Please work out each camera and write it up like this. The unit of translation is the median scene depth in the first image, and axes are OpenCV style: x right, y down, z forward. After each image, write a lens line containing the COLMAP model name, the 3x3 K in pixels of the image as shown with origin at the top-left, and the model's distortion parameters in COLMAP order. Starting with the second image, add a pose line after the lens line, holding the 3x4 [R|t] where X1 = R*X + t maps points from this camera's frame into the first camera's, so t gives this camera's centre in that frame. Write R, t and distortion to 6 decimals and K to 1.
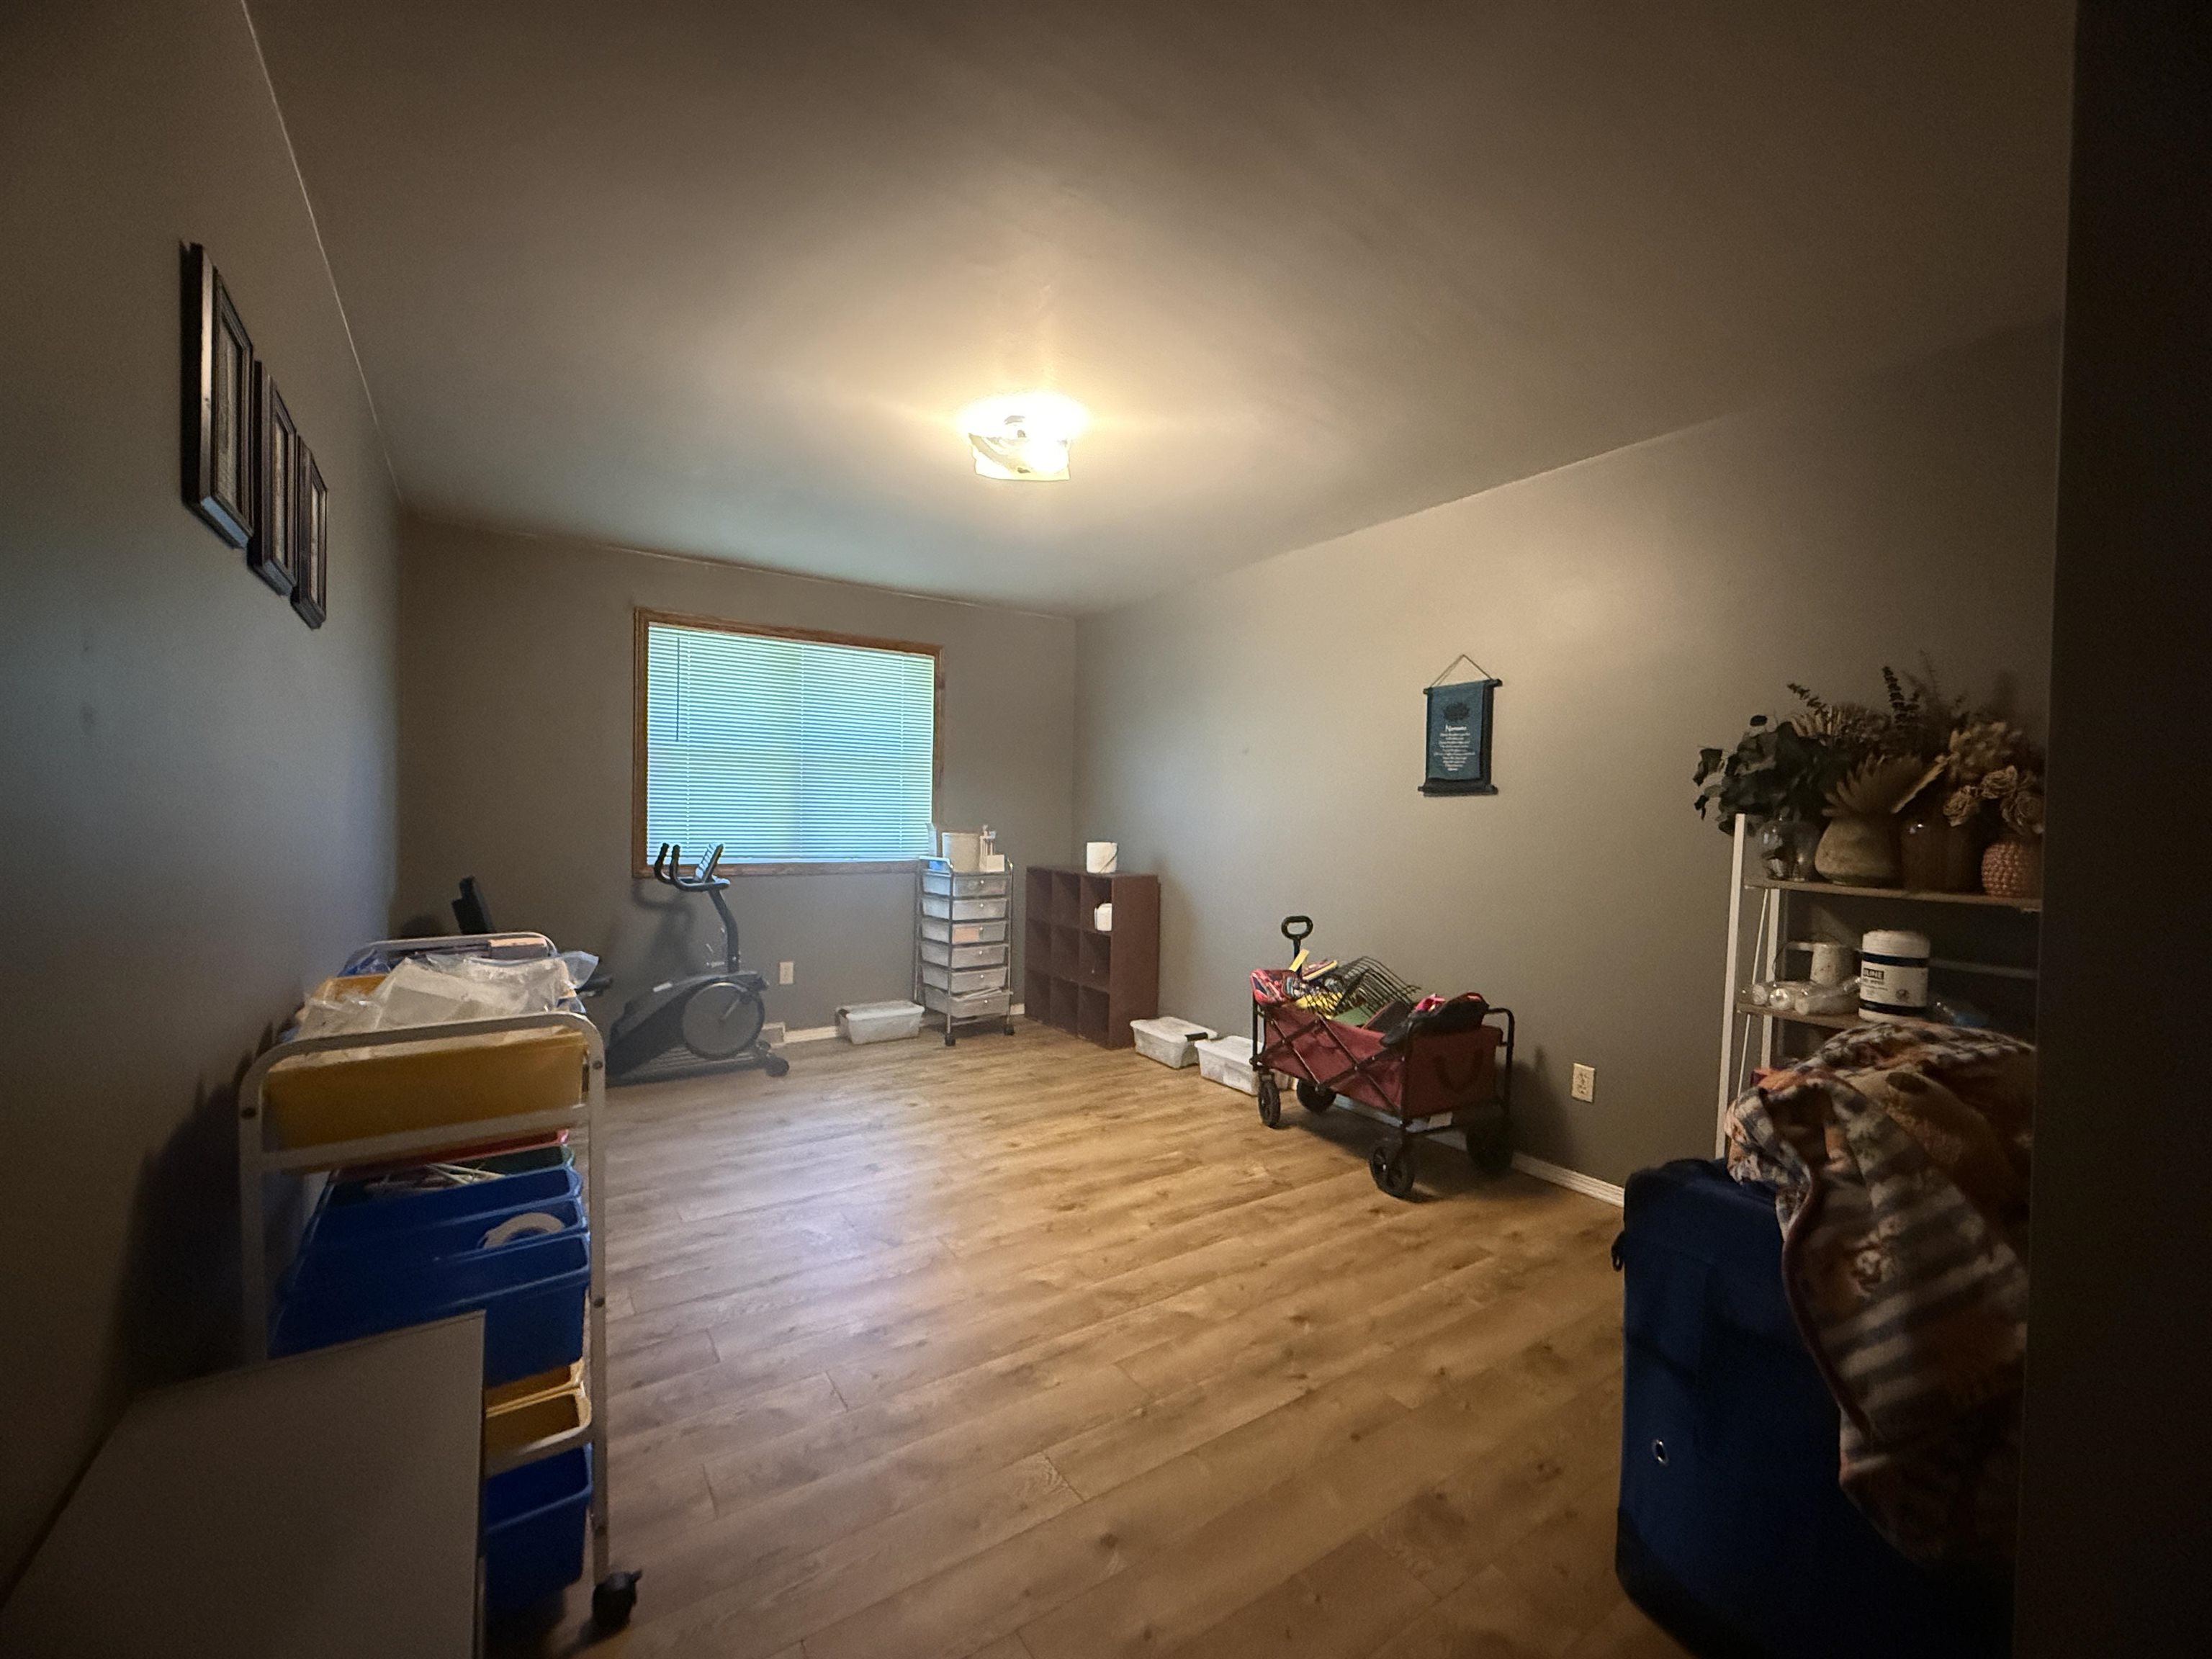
lens RADIAL K [[902.8, 0, 1107.2], [0, 902.8, 832.2], [0, 0, 1]] dist [-0.003374, -0.000203]
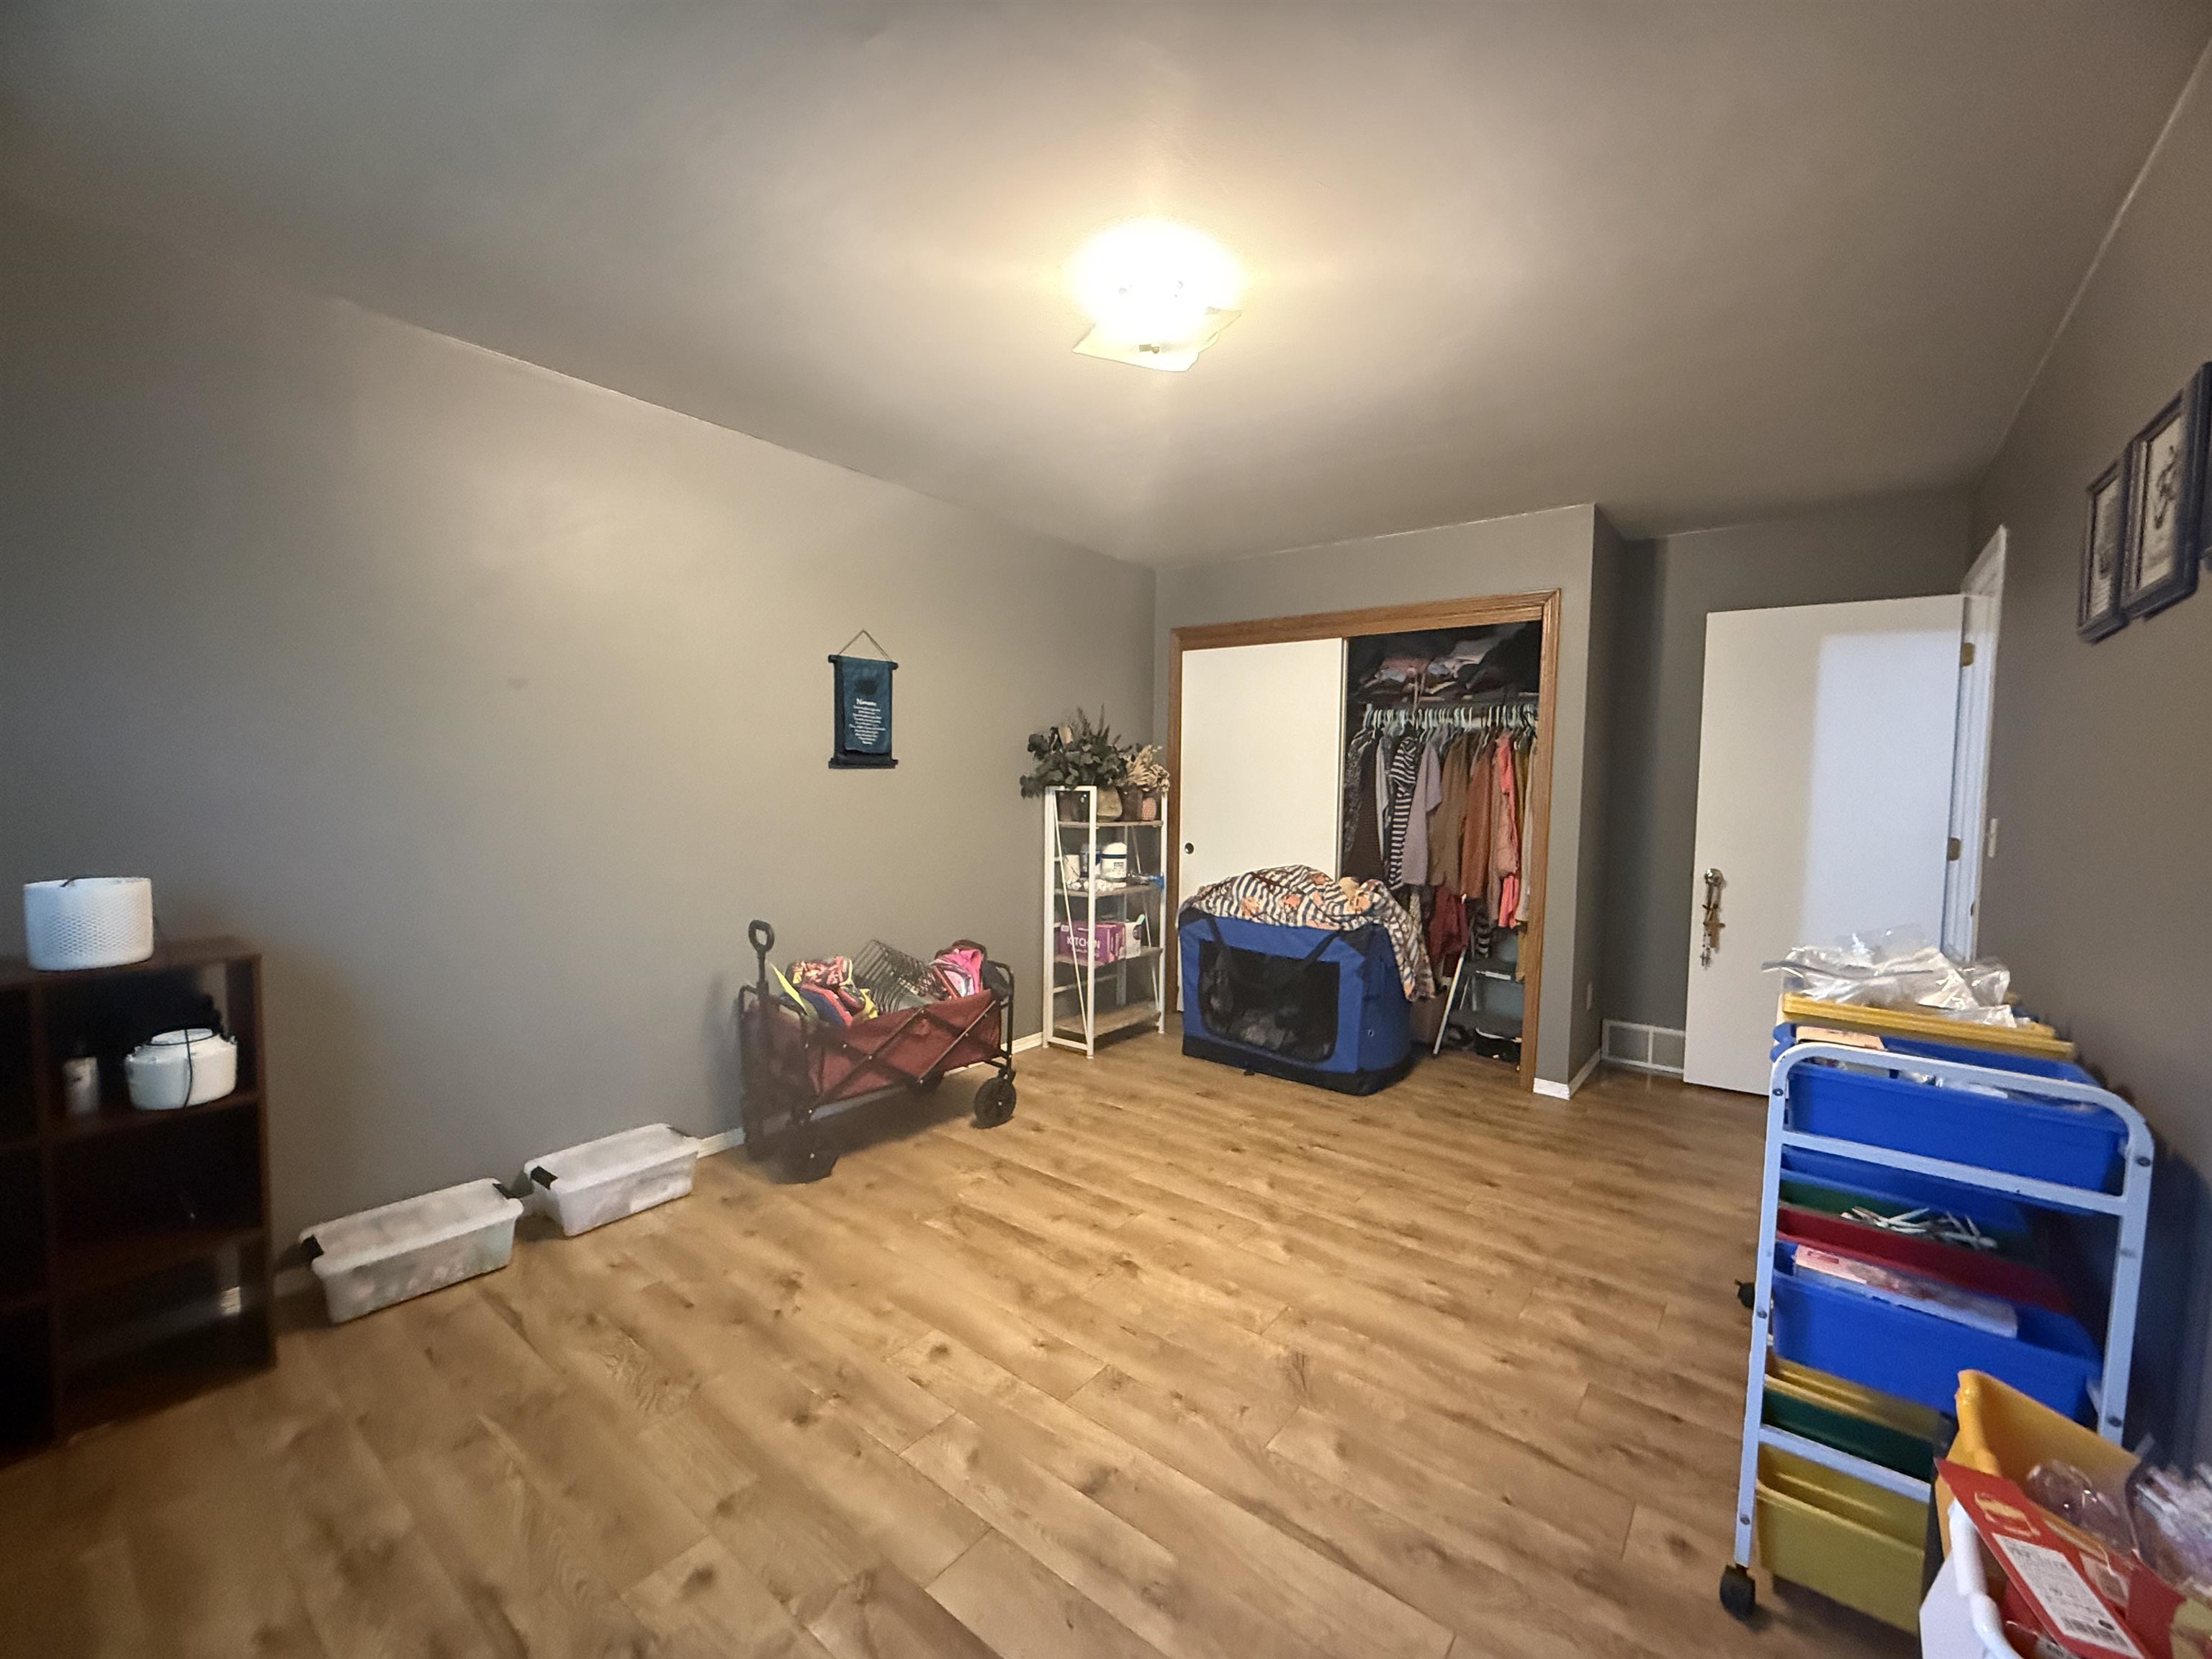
lens RADIAL K [[902.8, 0, 1107.1], [0, 902.8, 834.0], [0, 0, 1]] dist [-0.003374, -0.000203]
pose [[-0.303188, -0.082512, 0.949352, -0.767290], [0.000939, 0.996218, 0.086885, -0.062459], [-0.952930, 0.027234, -0.301964, 1.186039]]
